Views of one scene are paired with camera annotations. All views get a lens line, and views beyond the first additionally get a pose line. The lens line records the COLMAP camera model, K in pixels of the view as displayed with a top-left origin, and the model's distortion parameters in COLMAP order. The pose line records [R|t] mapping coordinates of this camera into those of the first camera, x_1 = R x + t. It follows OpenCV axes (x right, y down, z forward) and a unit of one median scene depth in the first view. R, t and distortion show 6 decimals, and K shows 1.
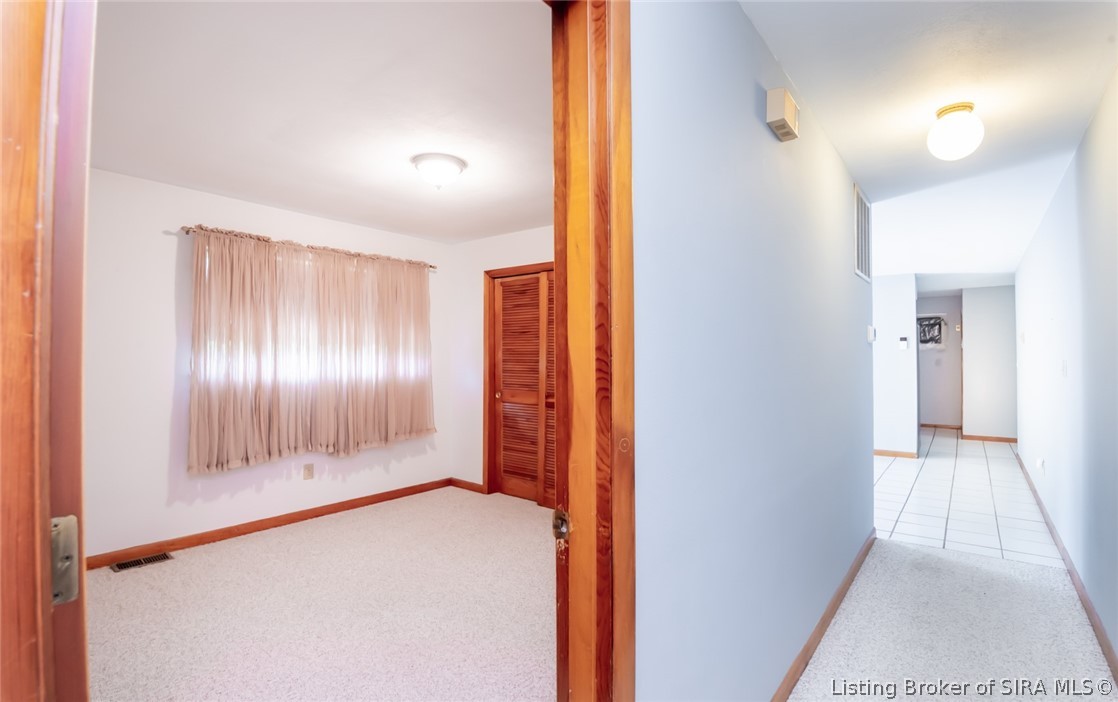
lens RADIAL K [[502.7, 0, 566.8], [0, 502.7, 354.0], [0, 0, 1]] dist [0.000888, -0.009037]
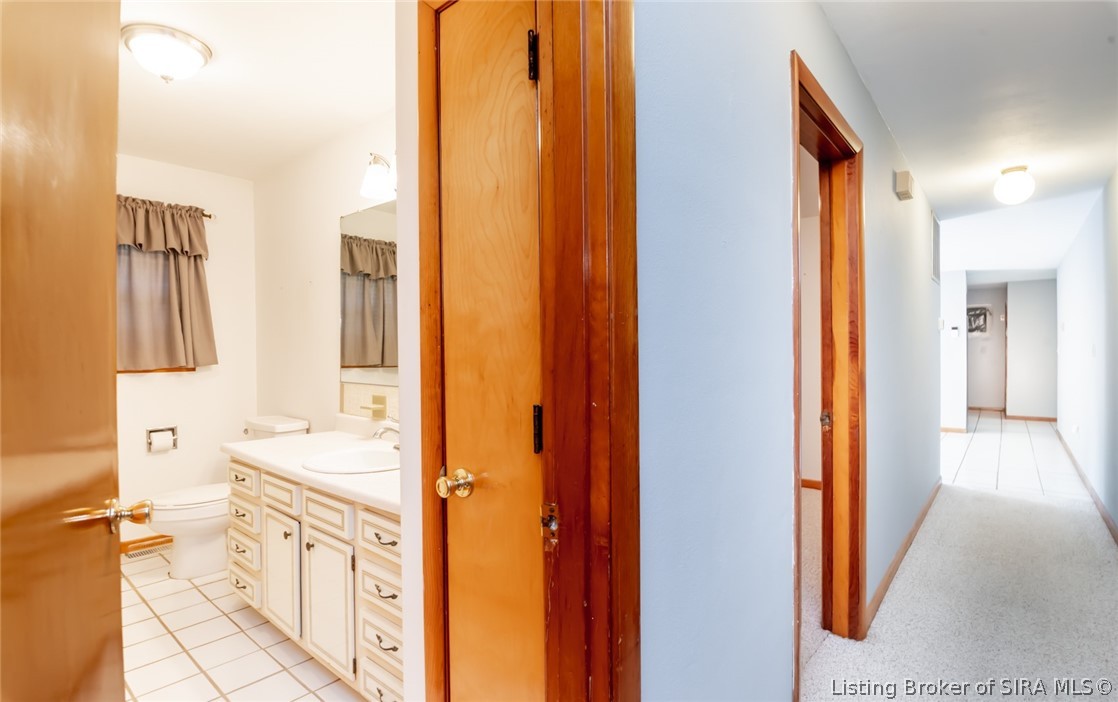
lens RADIAL K [[532.1, 0, 558.3], [0, 532.1, 357.1], [0, 0, 1]] dist [-0.010808, -0.000271]
pose [[0.999590, -0.004011, -0.028367, -0.174000], [0.004581, 0.999788, 0.020071, 0.006572], [0.028281, -0.020192, 0.999396, -0.199083]]
